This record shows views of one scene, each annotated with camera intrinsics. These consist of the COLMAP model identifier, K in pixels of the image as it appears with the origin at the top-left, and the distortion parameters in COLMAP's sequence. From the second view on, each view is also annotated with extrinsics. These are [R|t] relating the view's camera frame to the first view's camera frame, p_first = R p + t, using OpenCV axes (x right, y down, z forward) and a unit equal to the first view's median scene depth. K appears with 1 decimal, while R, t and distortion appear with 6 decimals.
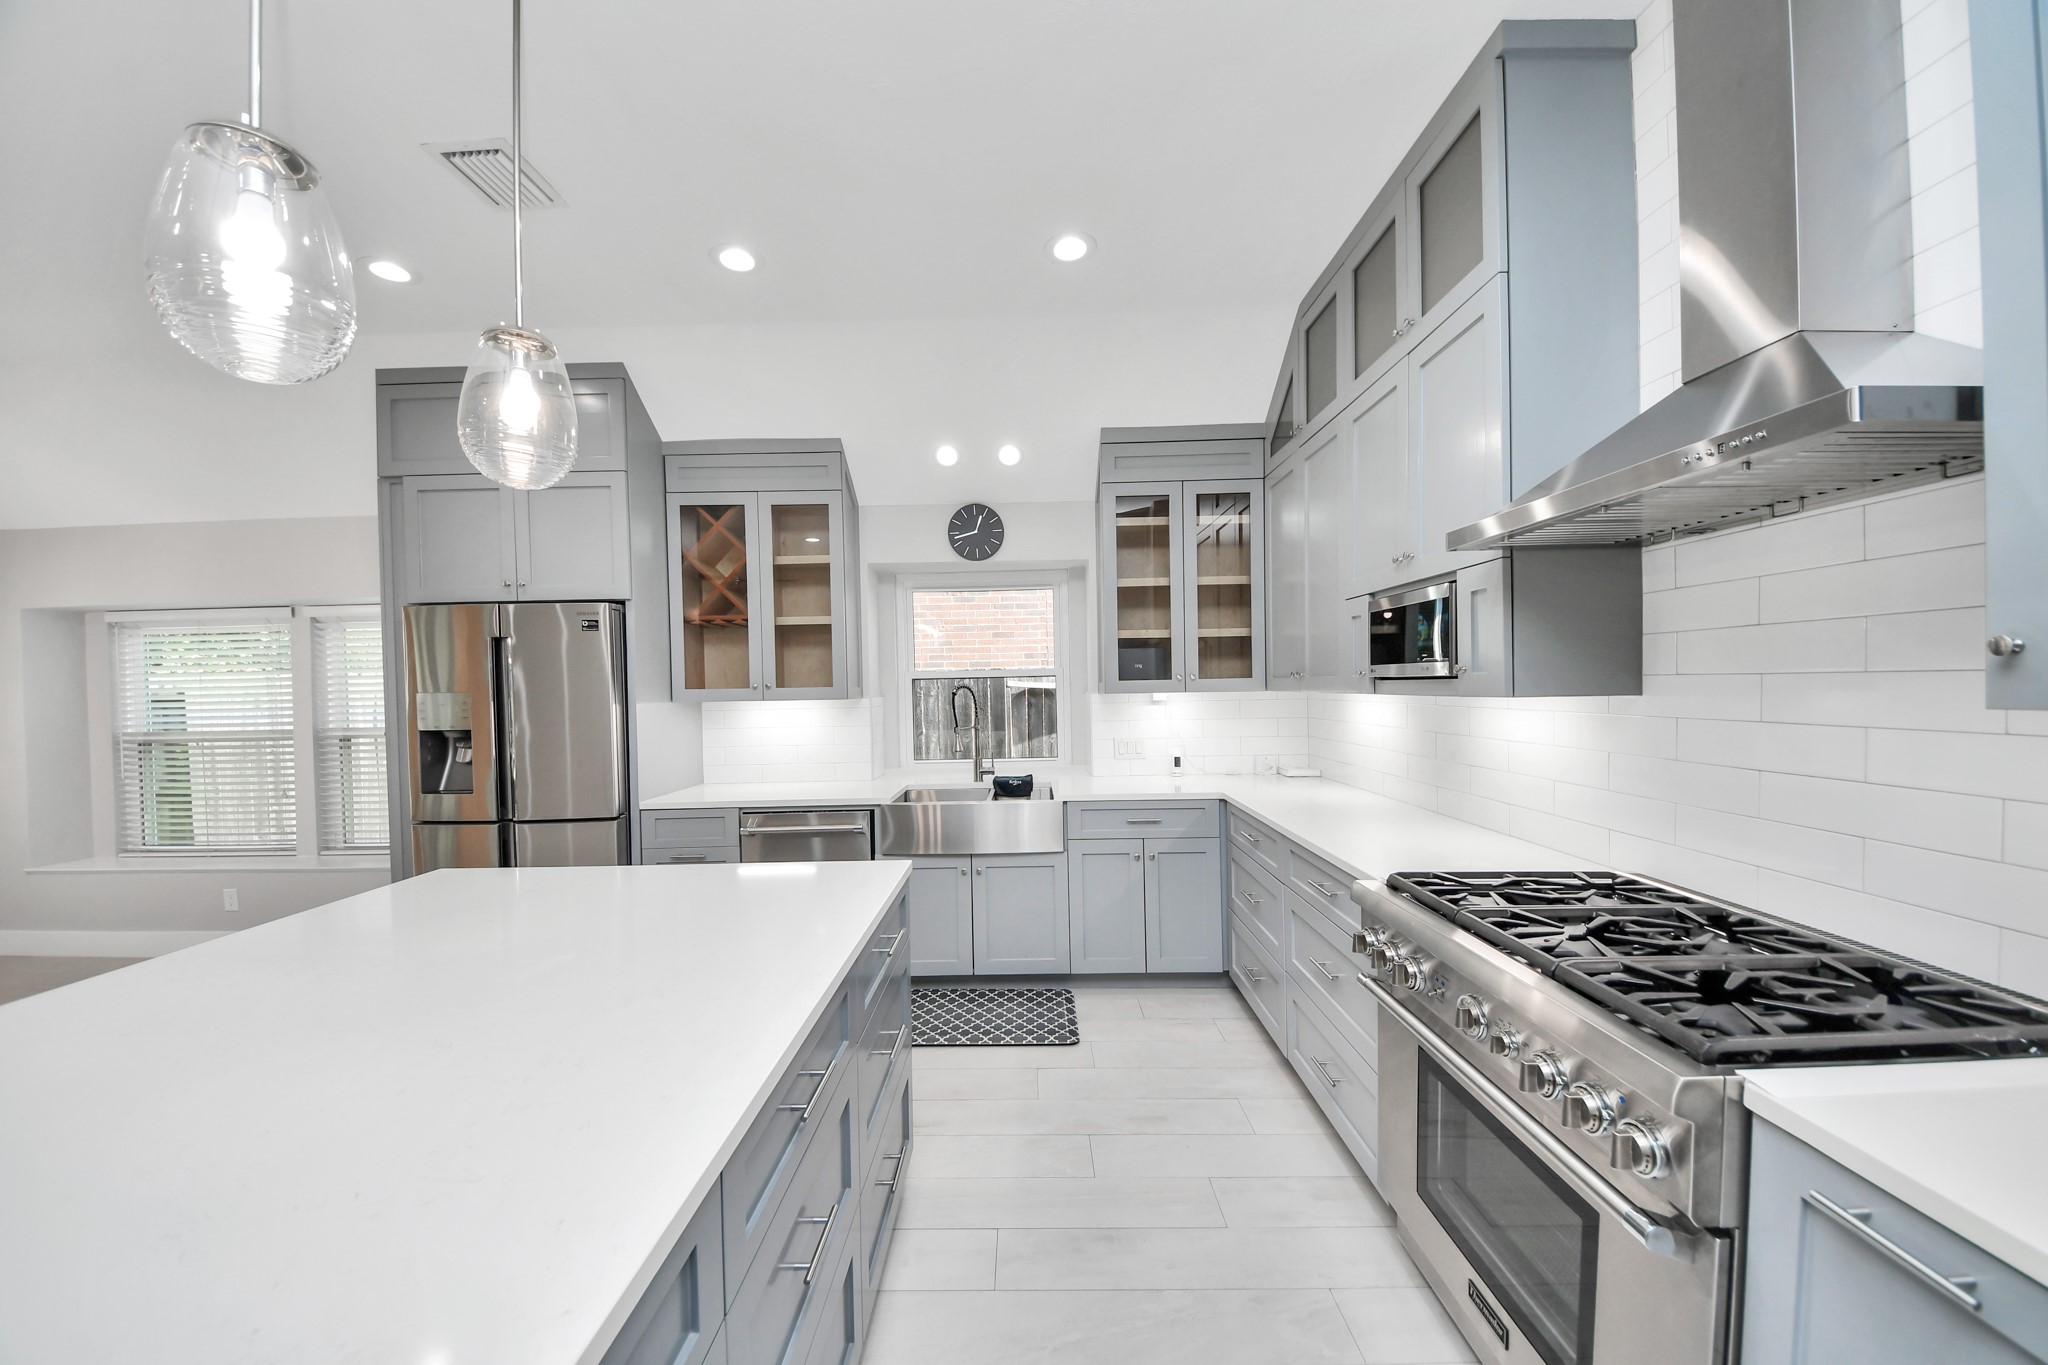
lens RADIAL K [[726.0, 0, 1020.6], [0, 726.0, 698.4], [0, 0, 1]] dist [0.027995, -0.018555]
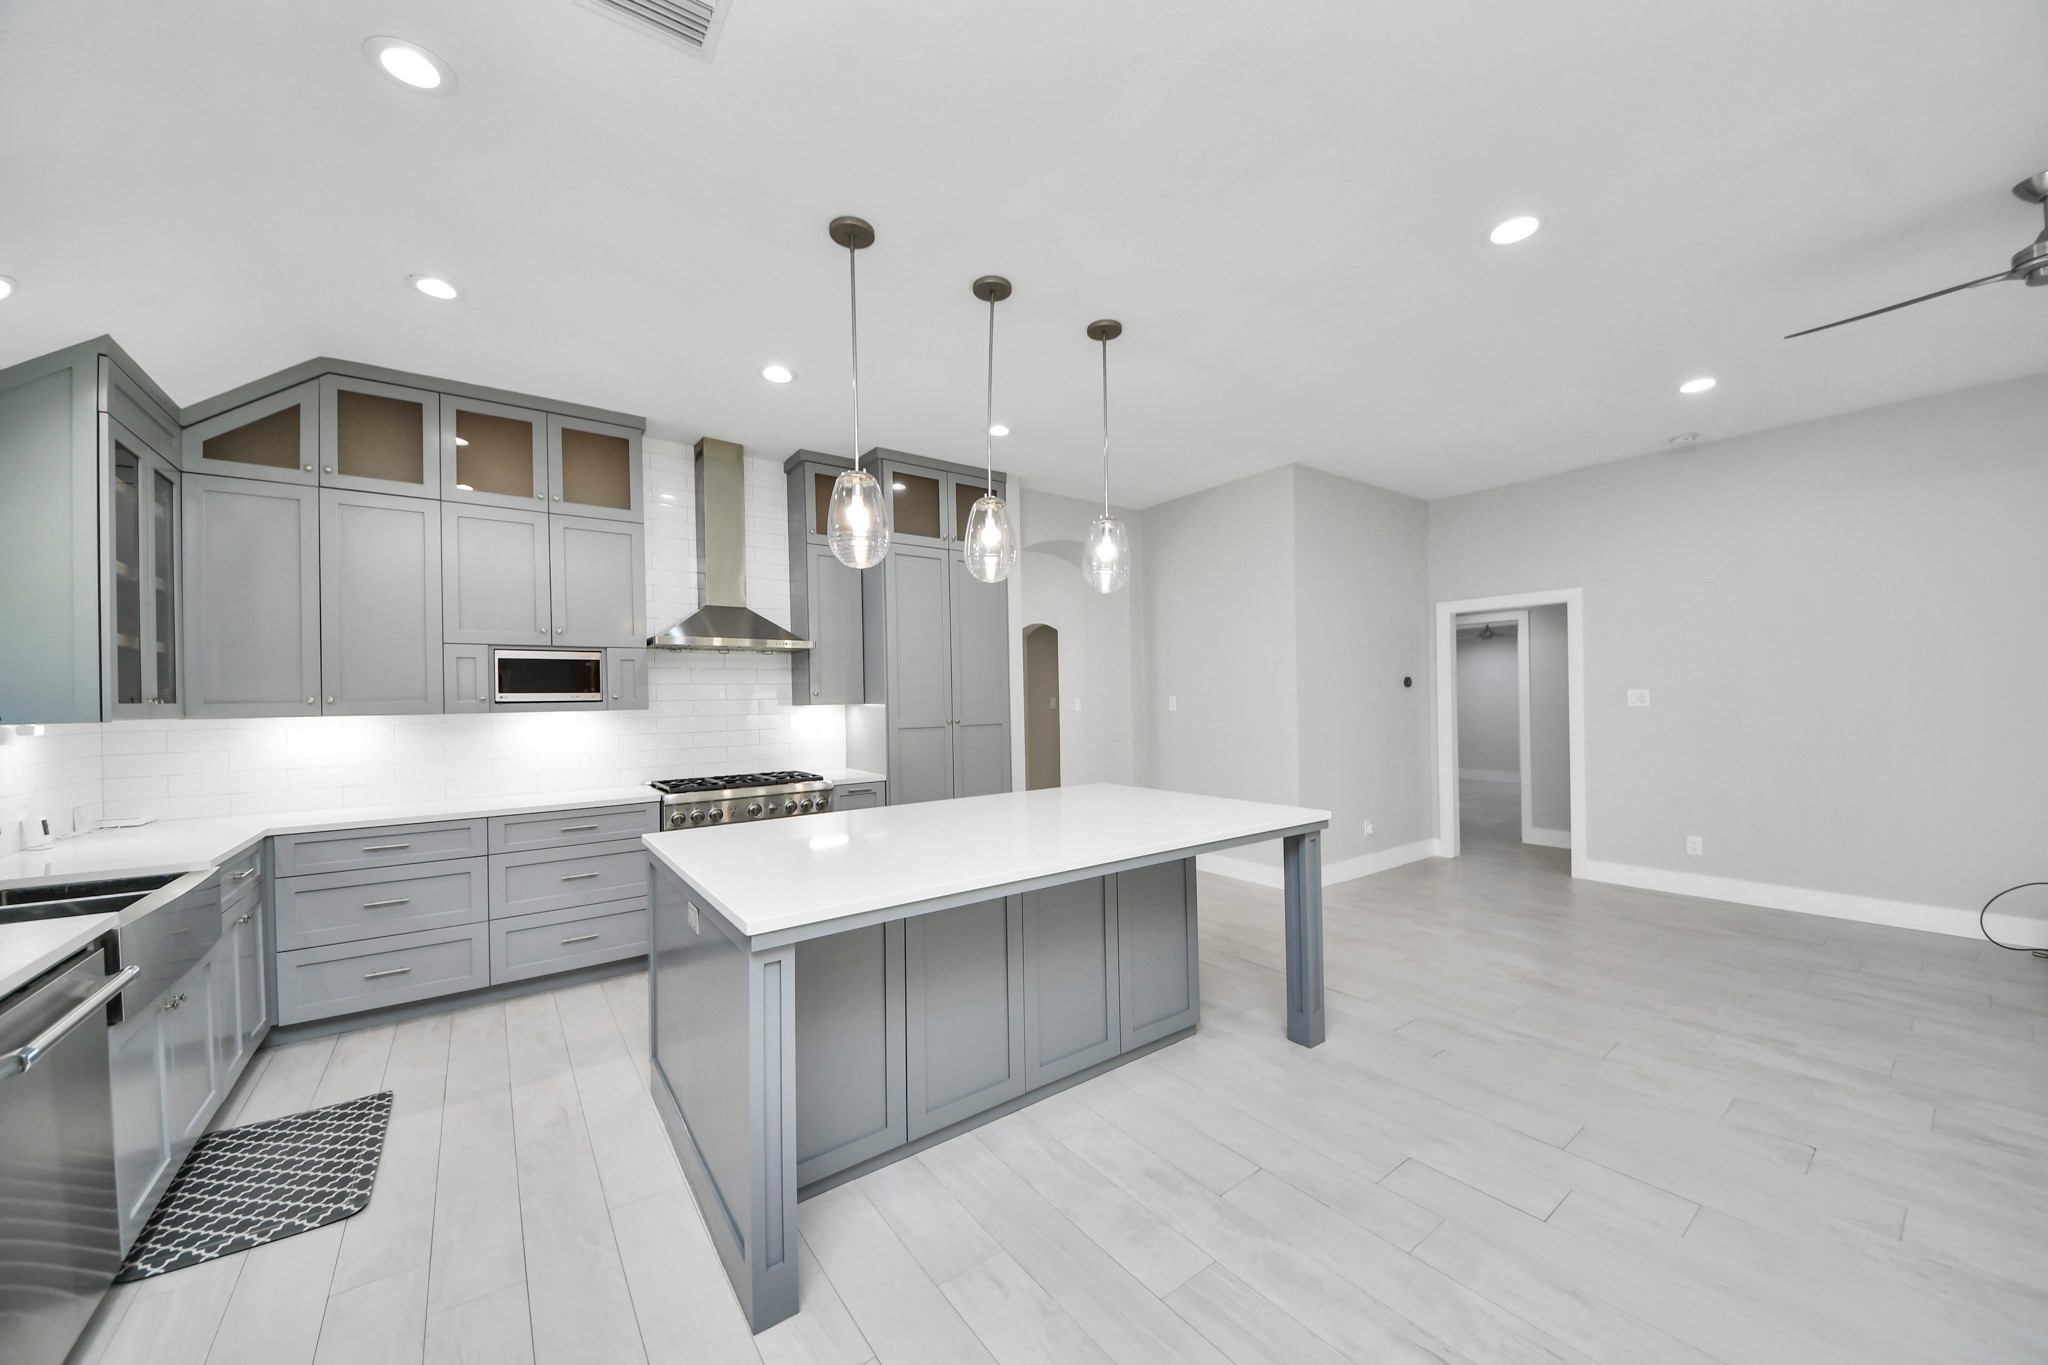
lens RADIAL K [[726.0, 0, 1020.6], [0, 726.0, 698.4], [0, 0, 1]] dist [0.027995, -0.018555]
pose [[-0.601965, 0.024978, 0.798132, -0.920564], [0.044013, 0.999029, 0.001930, 0.007607], [-0.797308, 0.036290, -0.602480, 0.721502]]
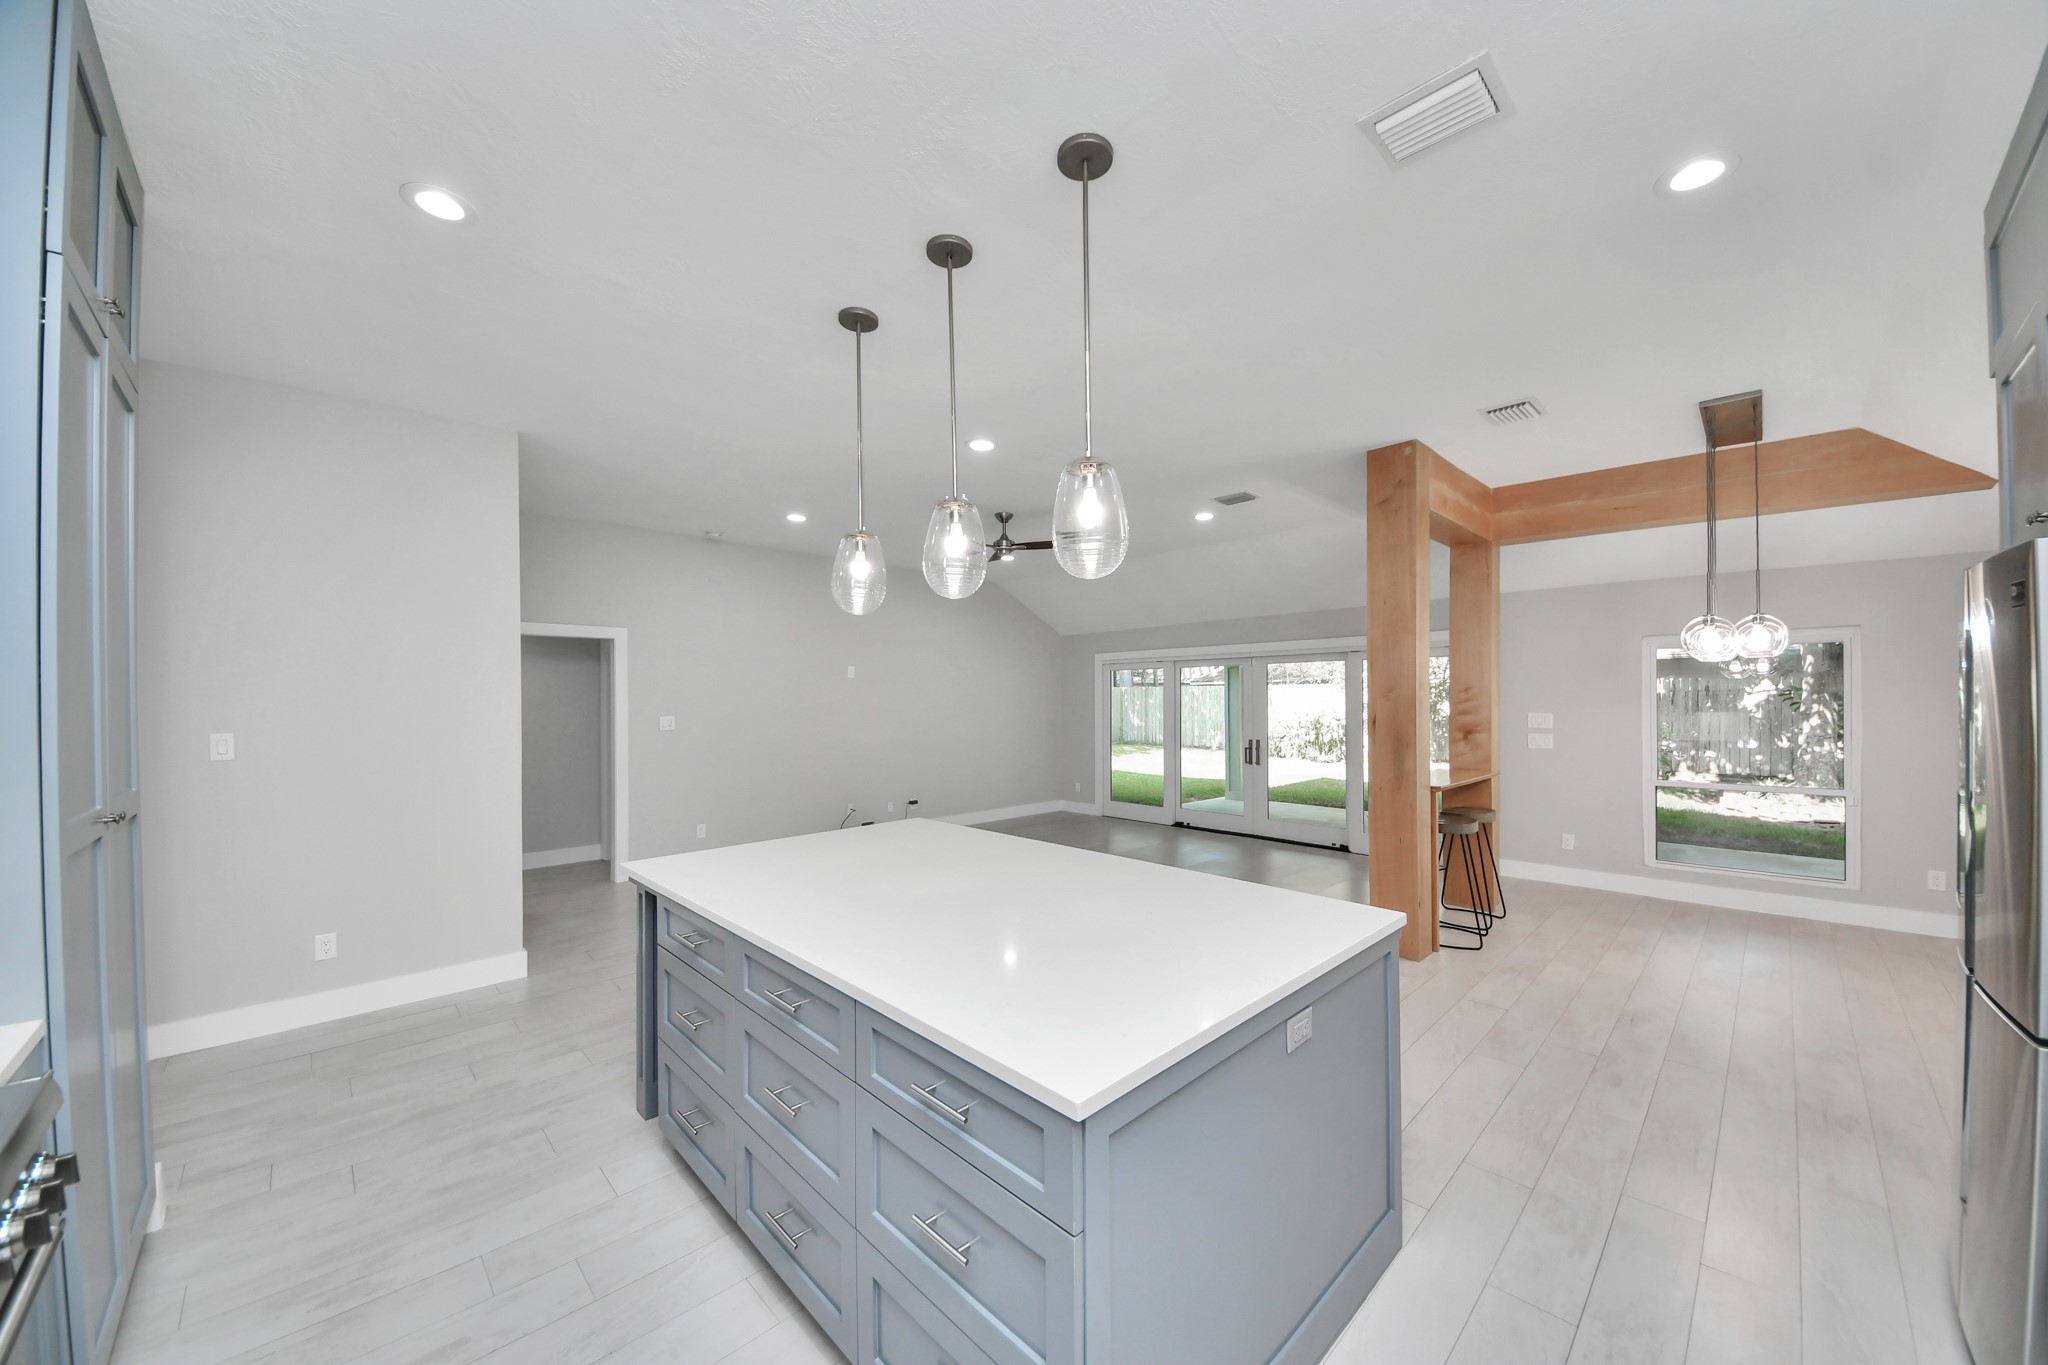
lens RADIAL K [[731.8, 0, 1031.0], [0, 731.8, 688.4], [0, 0, 1]] dist [0.000325, -0.004377]
pose [[-0.698522, 0.011986, -0.715488, 0.146708], [0.002657, 0.999896, 0.014157, -0.044530], [0.715584, 0.007988, -0.698481, 0.788938]]
